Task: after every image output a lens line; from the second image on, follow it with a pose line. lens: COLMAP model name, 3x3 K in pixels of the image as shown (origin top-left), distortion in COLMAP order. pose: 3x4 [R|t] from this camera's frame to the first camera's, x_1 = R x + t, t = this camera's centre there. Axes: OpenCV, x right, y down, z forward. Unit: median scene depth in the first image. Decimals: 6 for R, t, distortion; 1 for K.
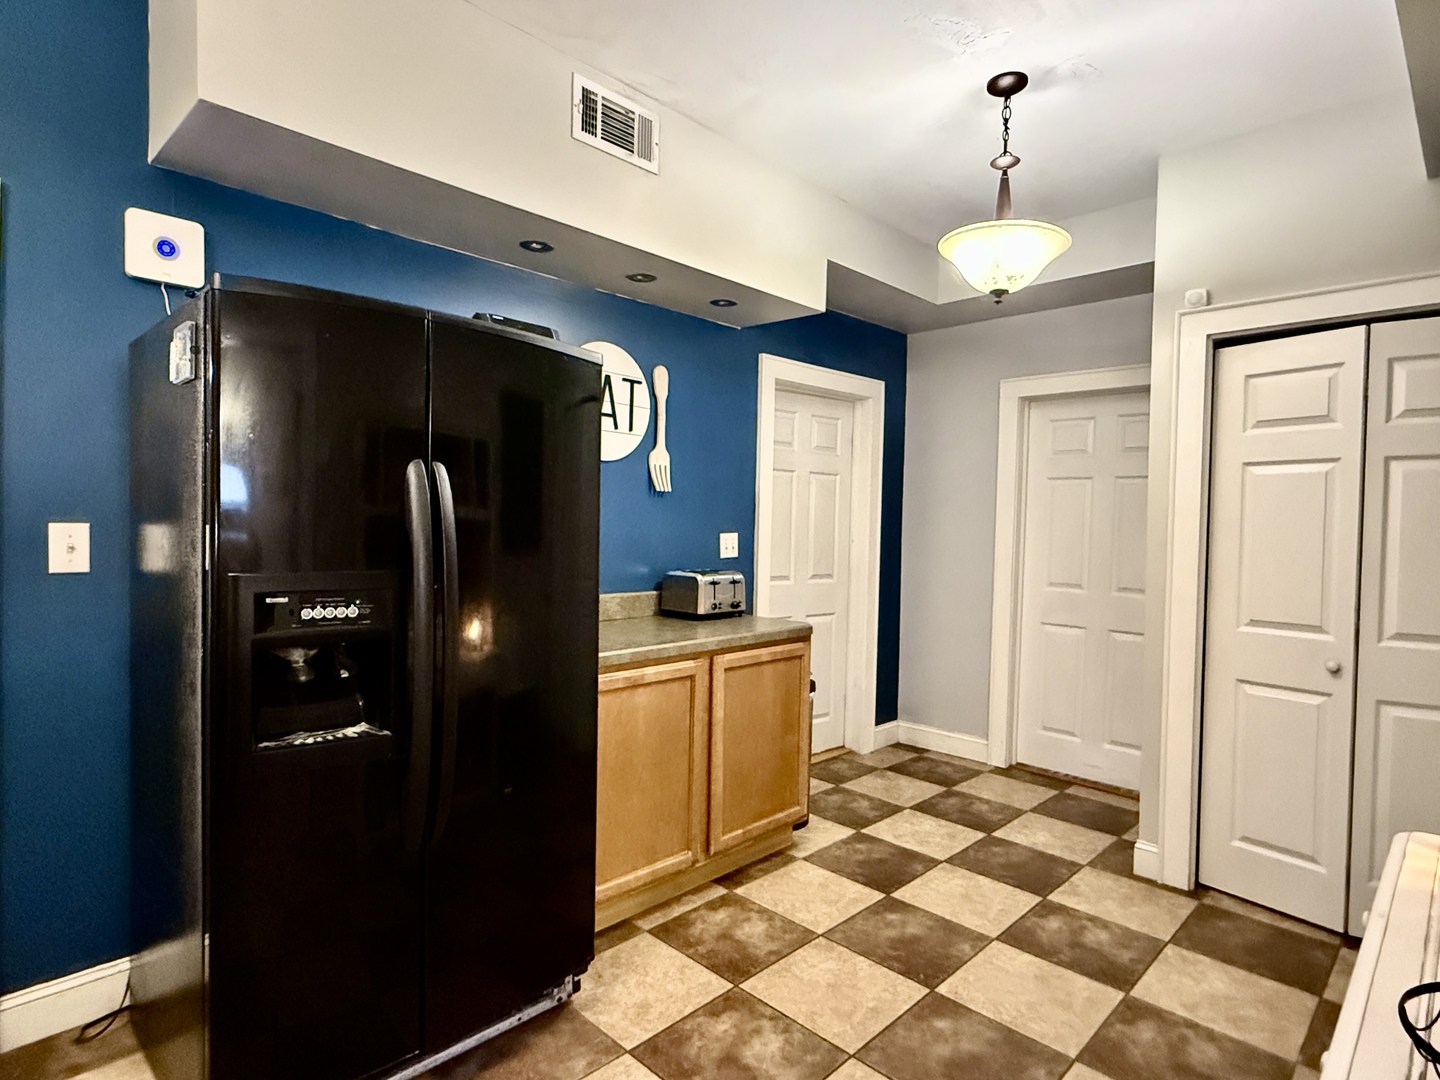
lens RADIAL K [[814.9, 0, 727.0], [0, 814.9, 536.8], [0, 0, 1]] dist [-0.003314, -0.001645]
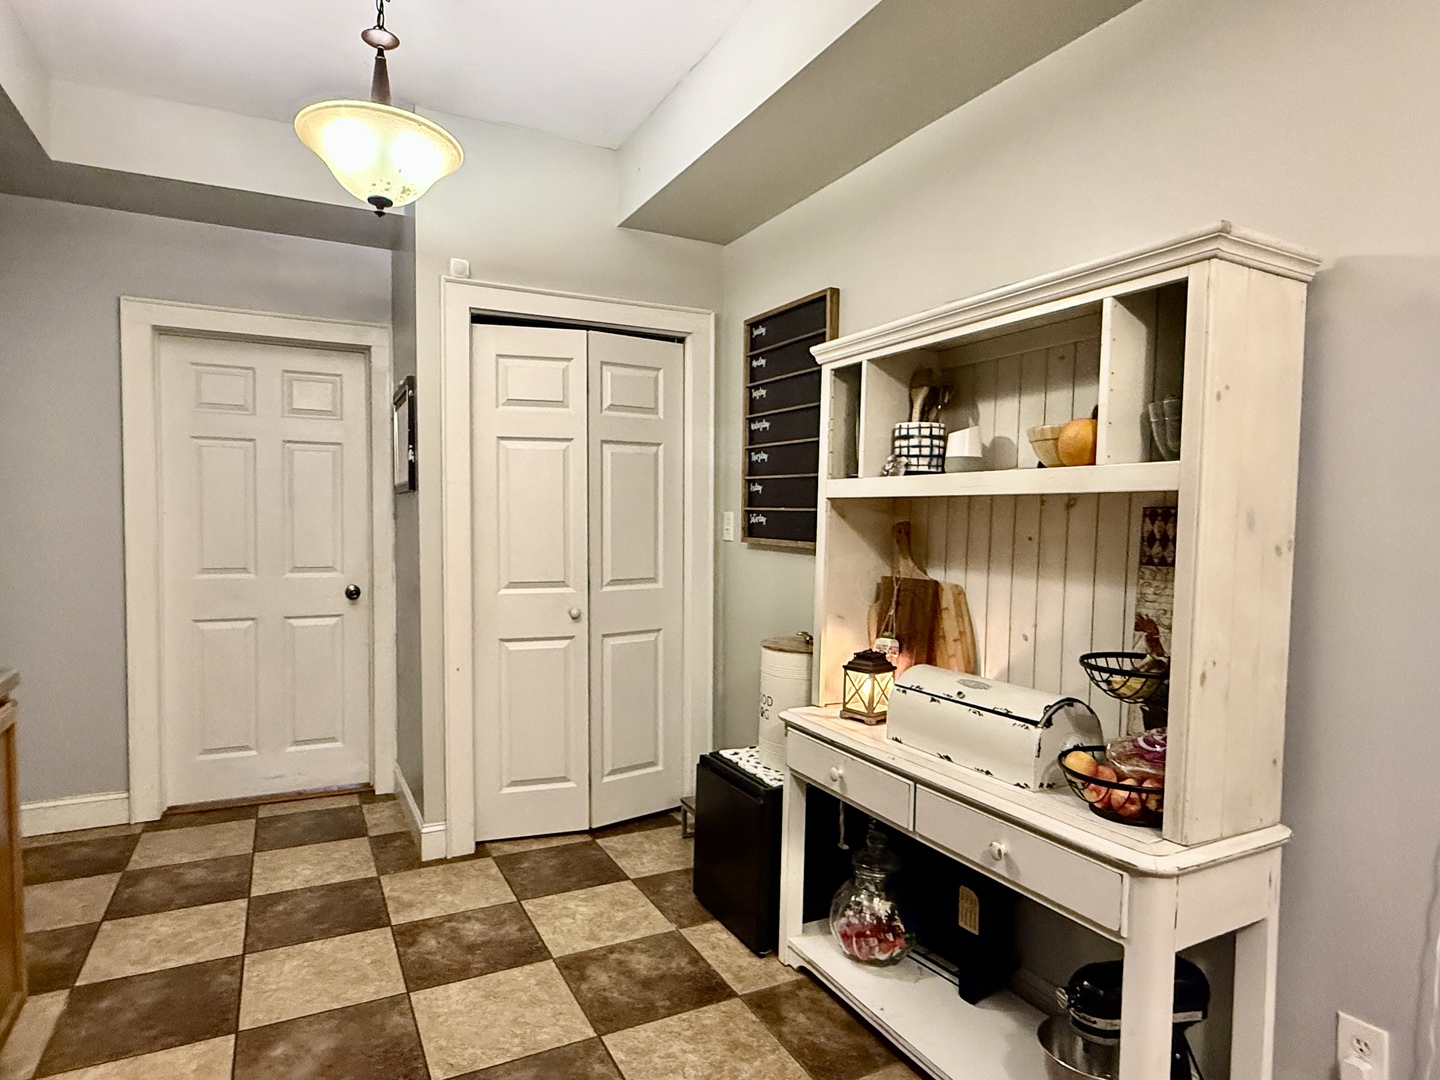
lens RADIAL K [[837.6, 0, 720.0], [0, 837.6, 540.0], [0, 0, 1]] dist [-0.007067, 0.000313]
pose [[0.291866, -0.046563, 0.955325, -0.336826], [0.016010, 0.998912, 0.043796, 0.001095], [-0.956325, 0.002512, 0.292294, 0.405052]]
